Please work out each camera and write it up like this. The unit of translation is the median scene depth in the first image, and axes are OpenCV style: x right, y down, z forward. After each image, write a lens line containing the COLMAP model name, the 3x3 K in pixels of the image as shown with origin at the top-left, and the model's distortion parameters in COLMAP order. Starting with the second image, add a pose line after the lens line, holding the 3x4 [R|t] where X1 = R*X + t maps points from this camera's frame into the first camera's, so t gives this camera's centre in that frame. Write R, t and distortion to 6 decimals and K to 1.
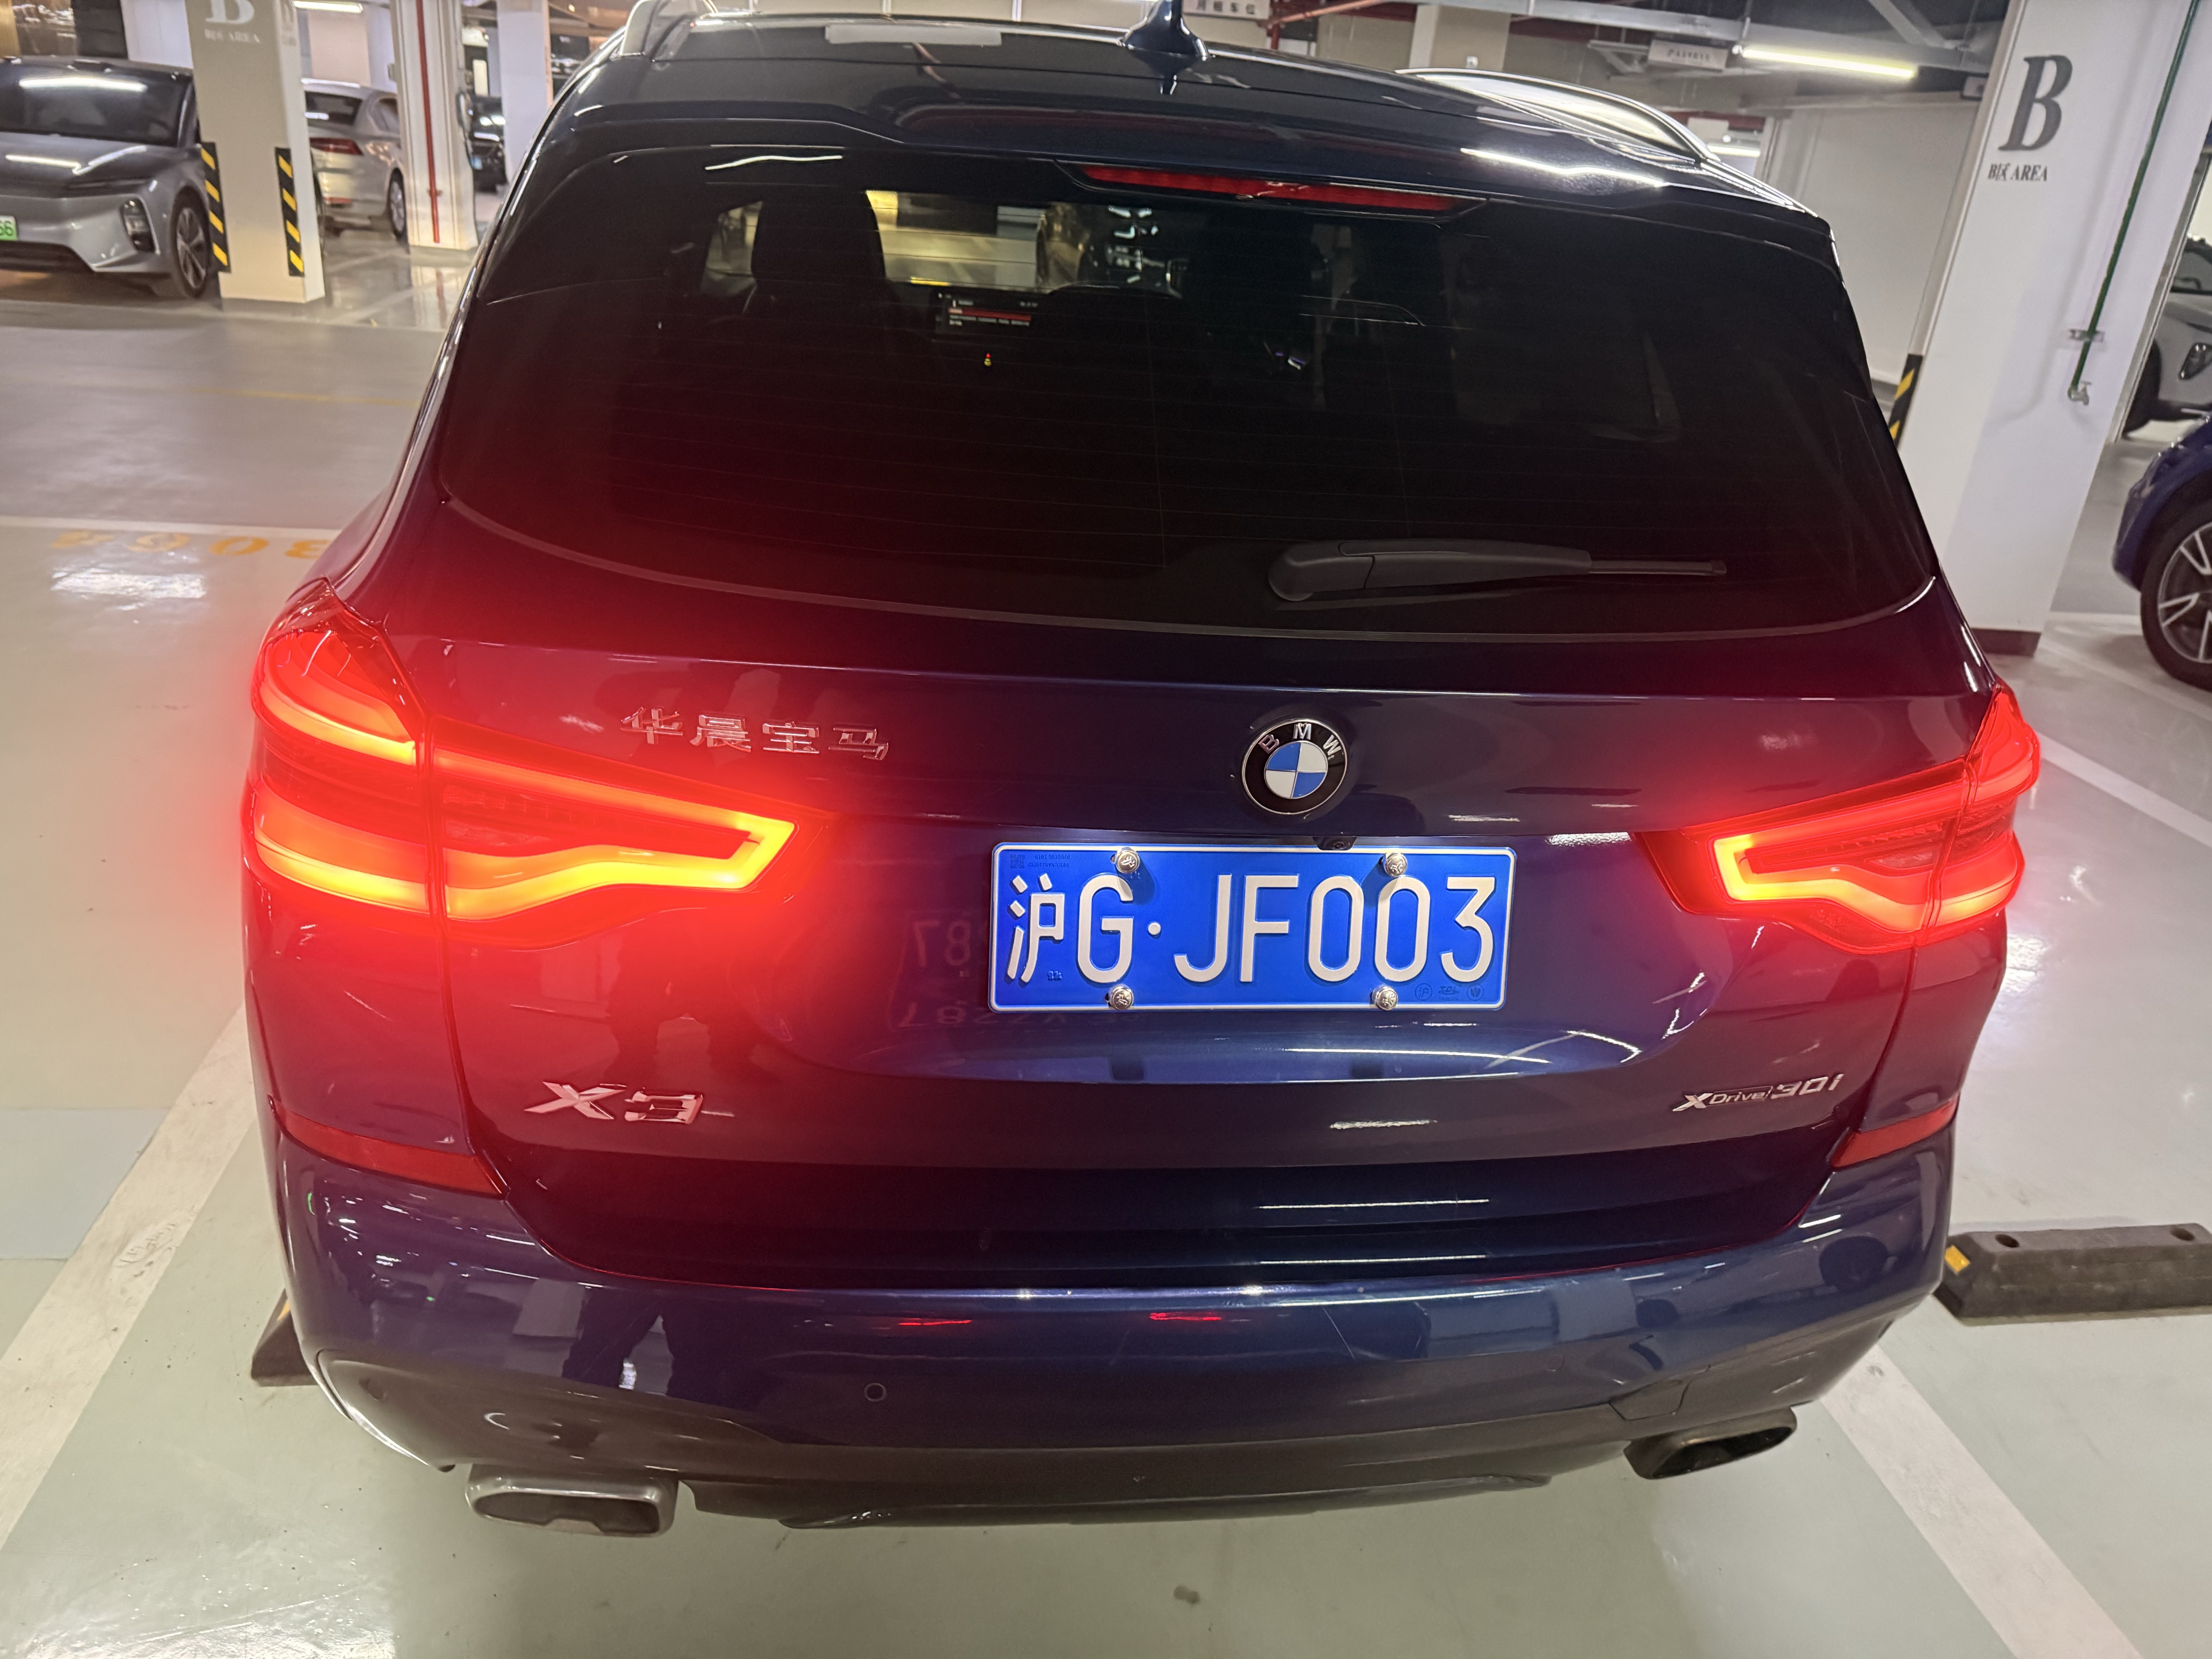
lens RADIAL K [[1584.7, 0, 1107.8], [0, 1584.7, 845.2], [0, 0, 1]] dist [0.029862, -0.019699]
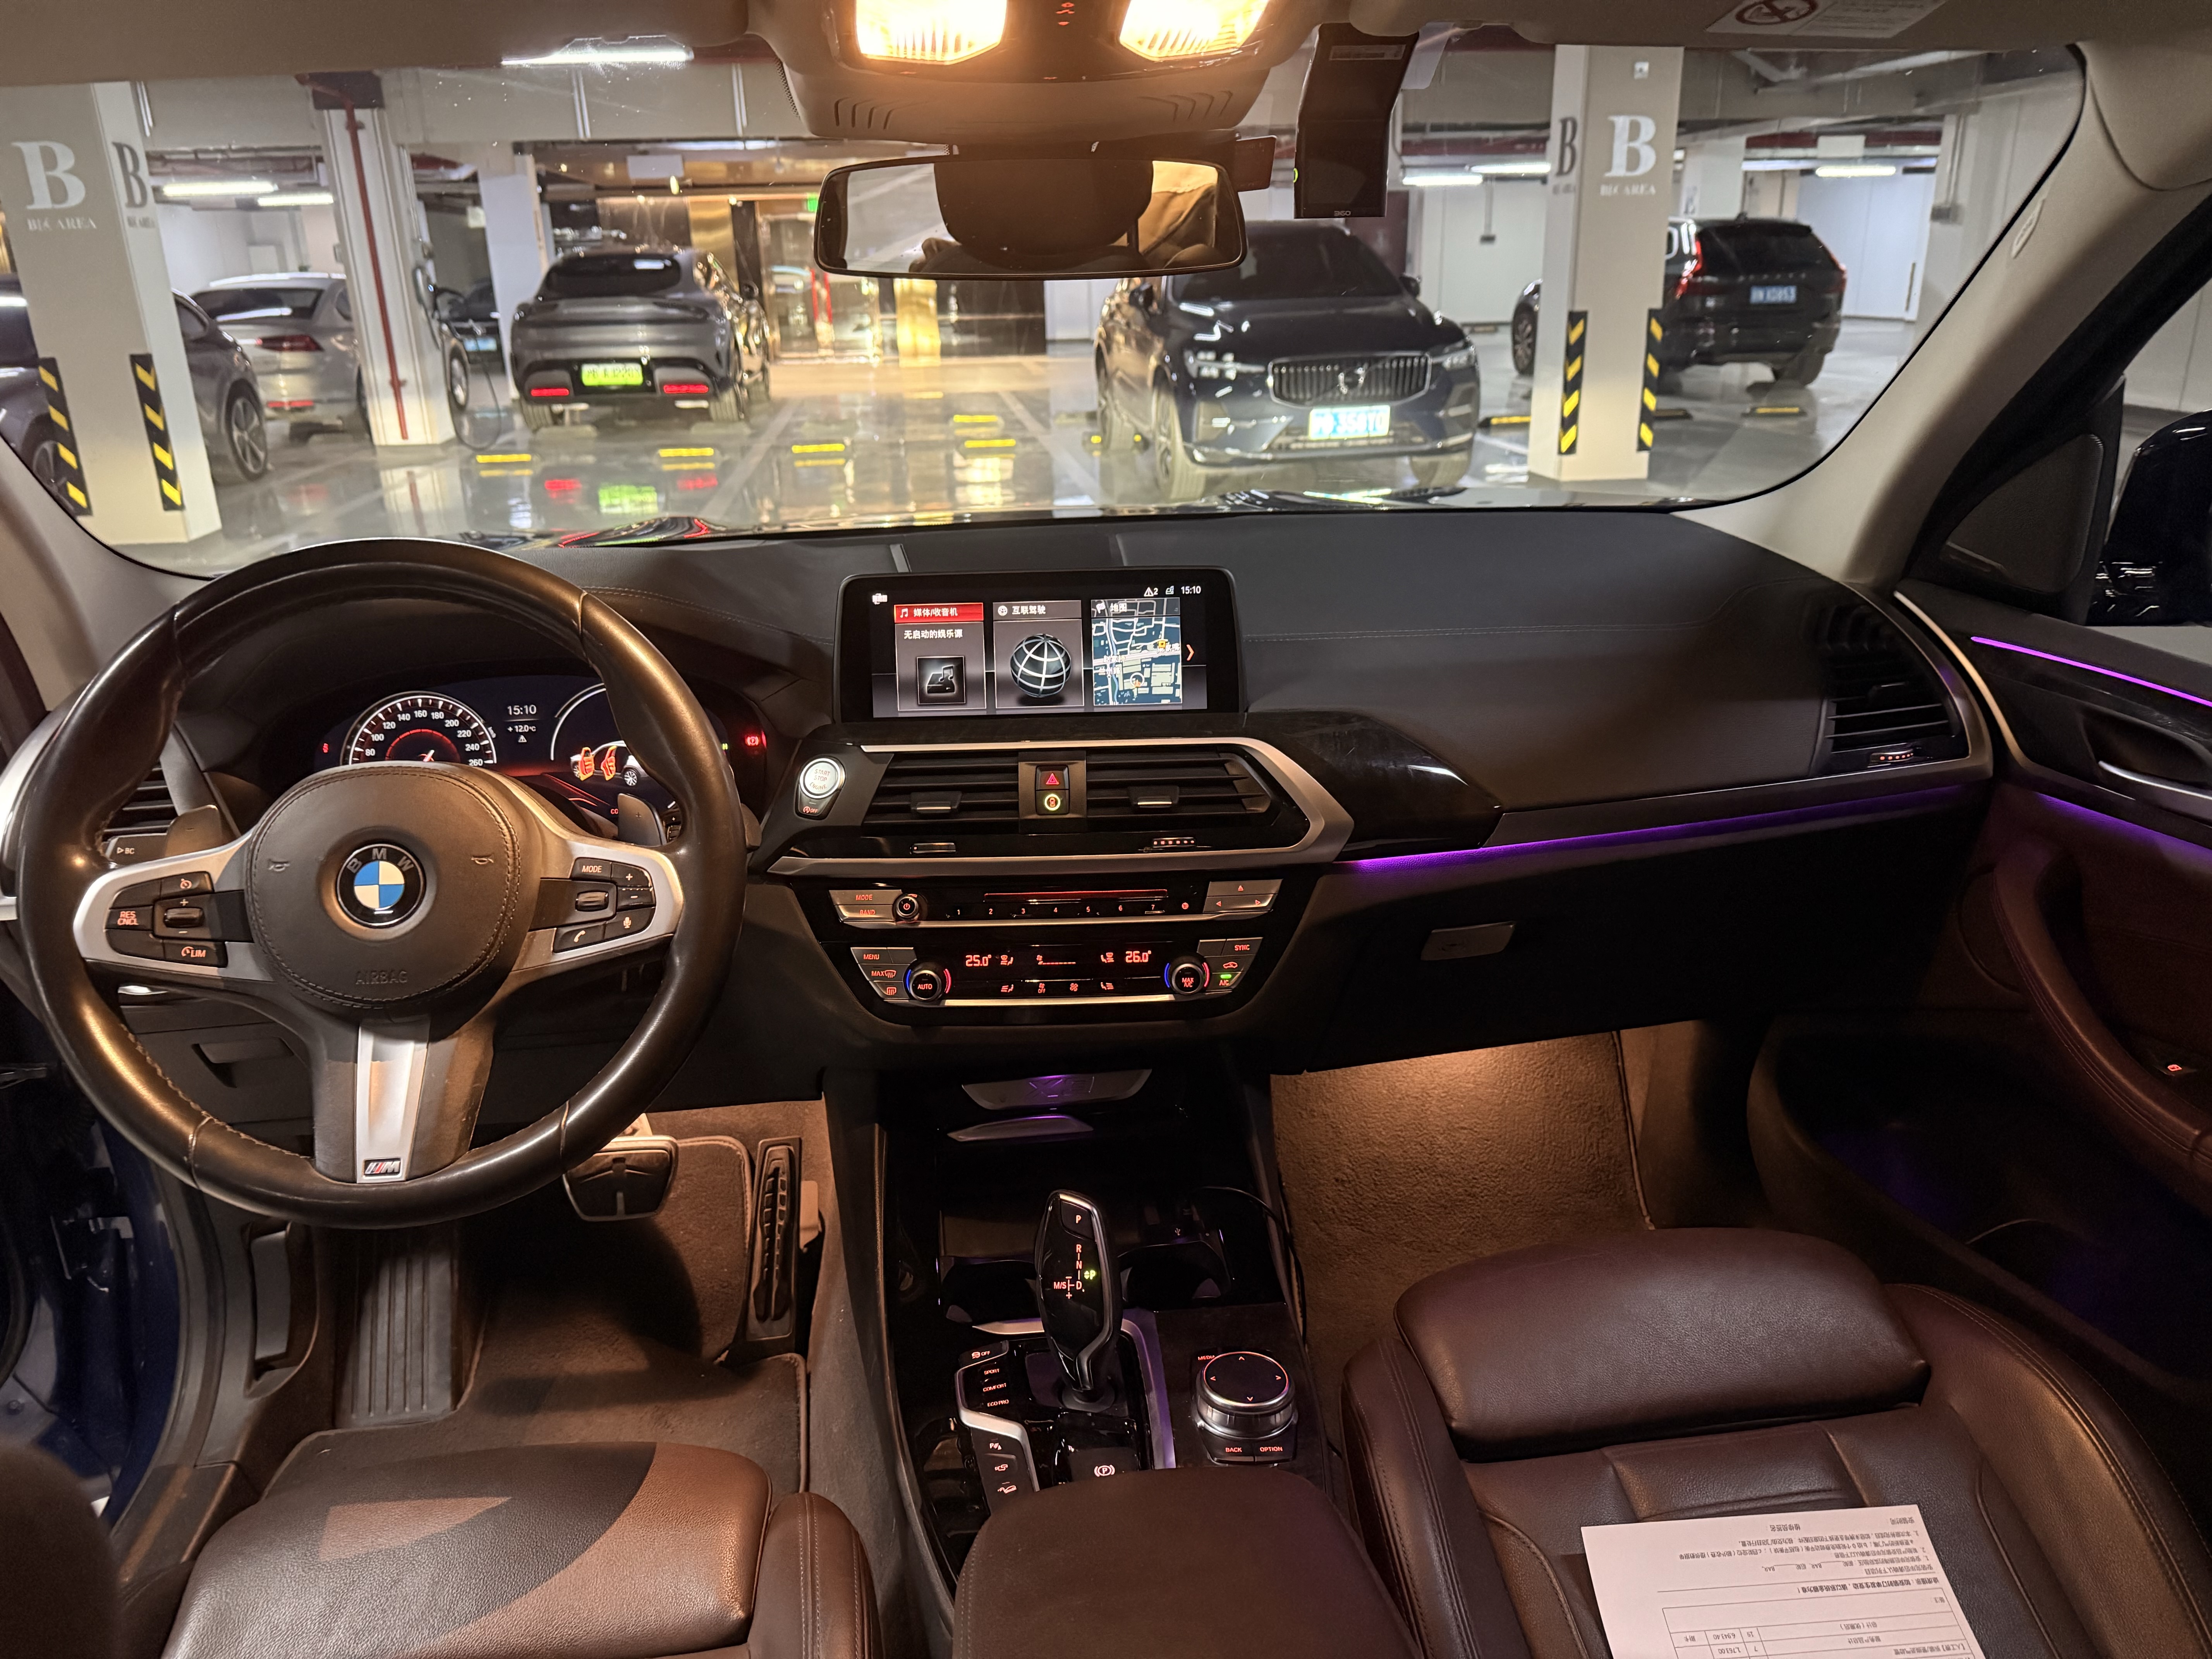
lens RADIAL K [[1584.7, 0, 1103.4], [0, 1584.7, 818.0], [0, 0, 1]] dist [0.029862, -0.019699]
pose [[0.993613, -0.096426, -0.058603, -0.021403], [0.091693, 0.992672, -0.078708, -0.097520], [0.065763, 0.072832, 0.995174, 0.247592]]
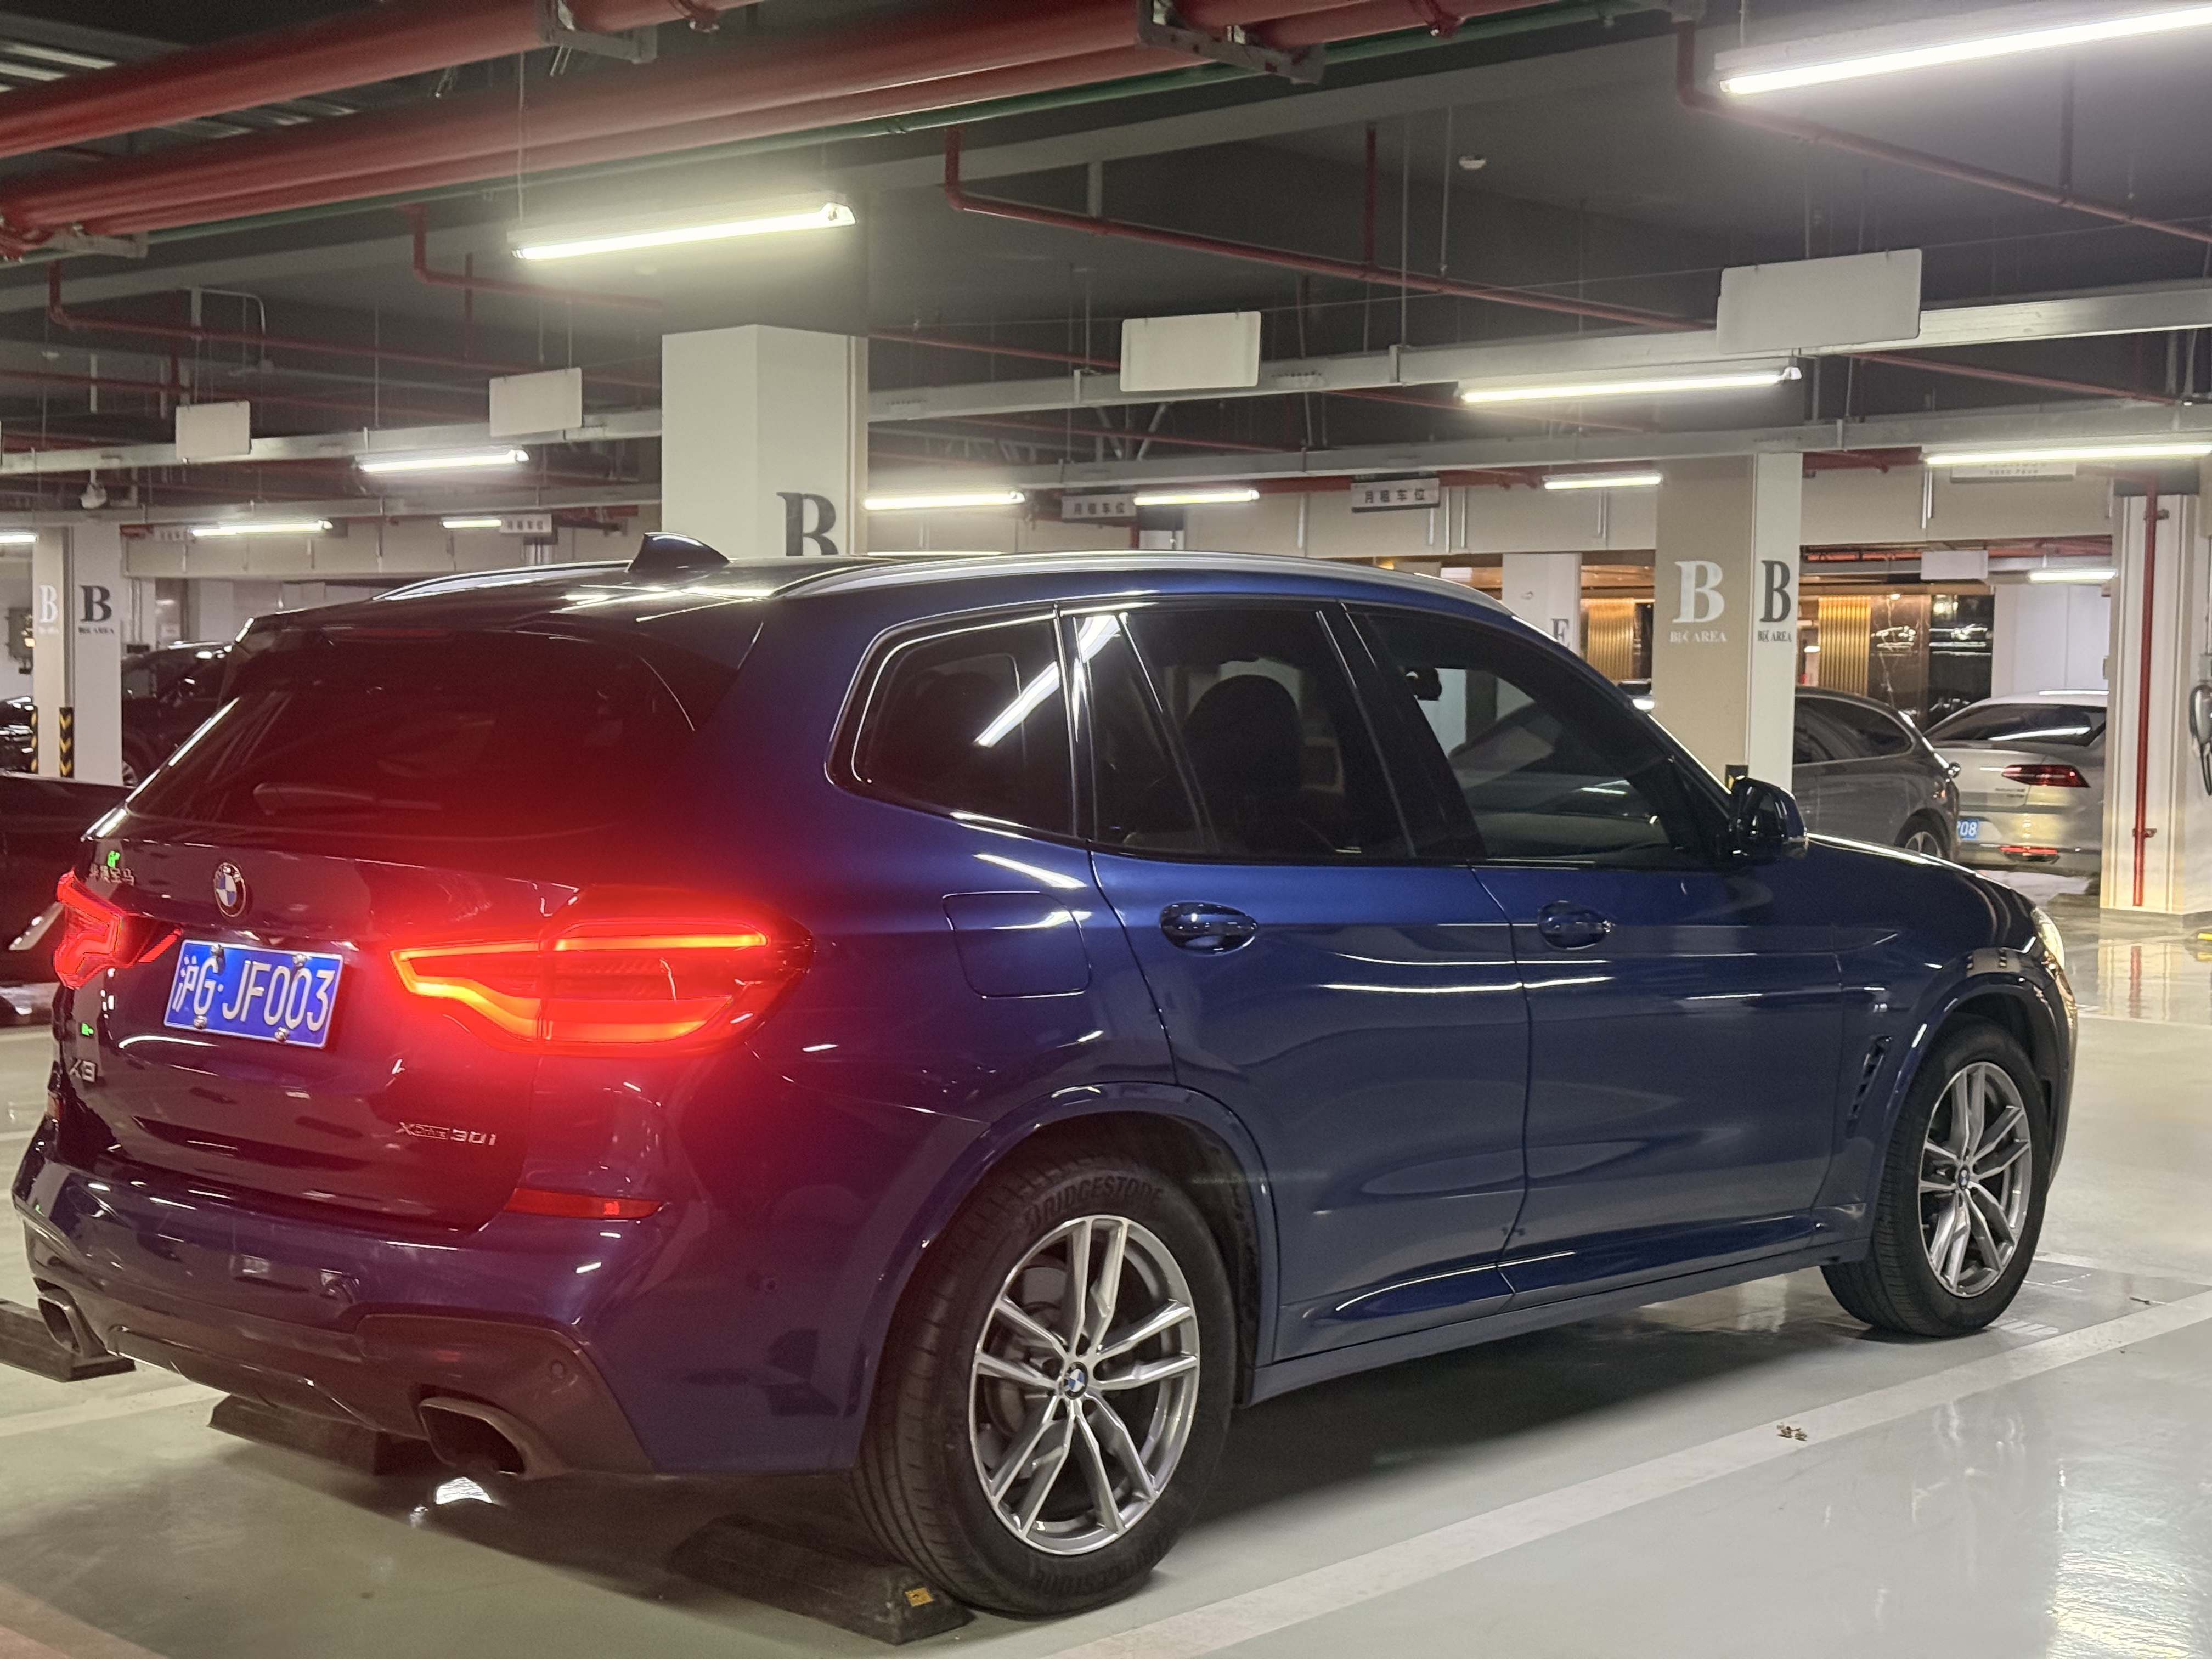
lens RADIAL K [[3215.3, 0, 1102.1], [0, 3215.3, 834.4], [0, 0, 1]] dist [0.081821, 0.000000]
pose [[0.626276, -0.034356, -0.778844, 0.438268], [-0.279441, 0.922753, -0.265405, 0.072704], [0.727799, 0.383857, 0.568298, -0.058970]]
